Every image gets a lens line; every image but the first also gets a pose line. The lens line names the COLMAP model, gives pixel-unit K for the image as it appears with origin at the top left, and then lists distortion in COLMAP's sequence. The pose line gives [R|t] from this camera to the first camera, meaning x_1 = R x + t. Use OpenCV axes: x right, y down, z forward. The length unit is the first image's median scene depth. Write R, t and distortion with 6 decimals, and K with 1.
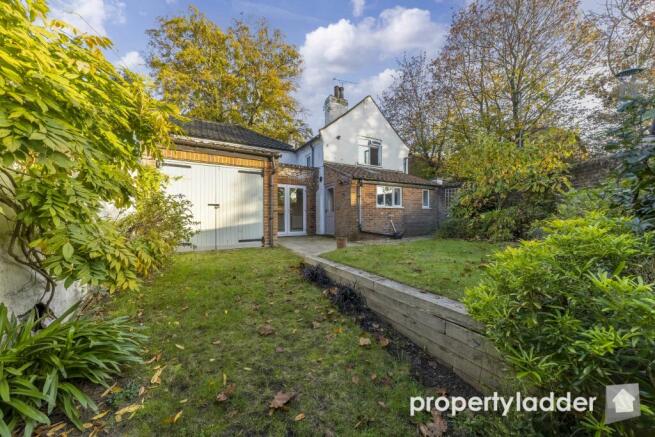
lens RADIAL K [[227.8, 0, 328.0], [0, 227.8, 218.1], [0, 0, 1]] dist [0.003194, -0.001555]
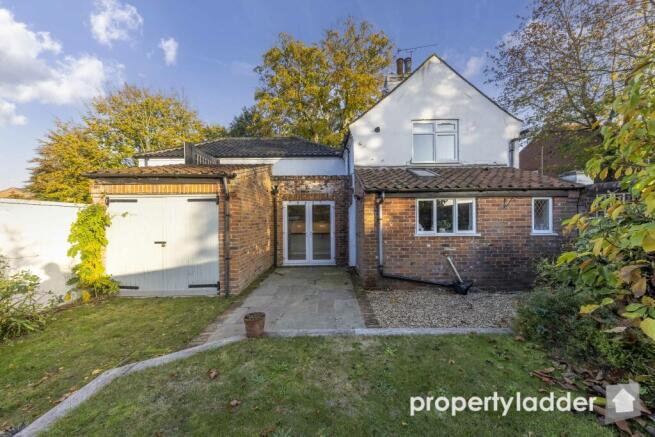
lens RADIAL K [[227.8, 0, 327.8], [0, 227.8, 219.2], [0, 0, 1]] dist [0.003194, -0.001555]
pose [[0.870113, -0.005188, -0.492825, 0.302925], [0.006567, 0.999978, 0.001068, -0.092243], [0.492809, -0.004166, 0.870128, 0.368091]]
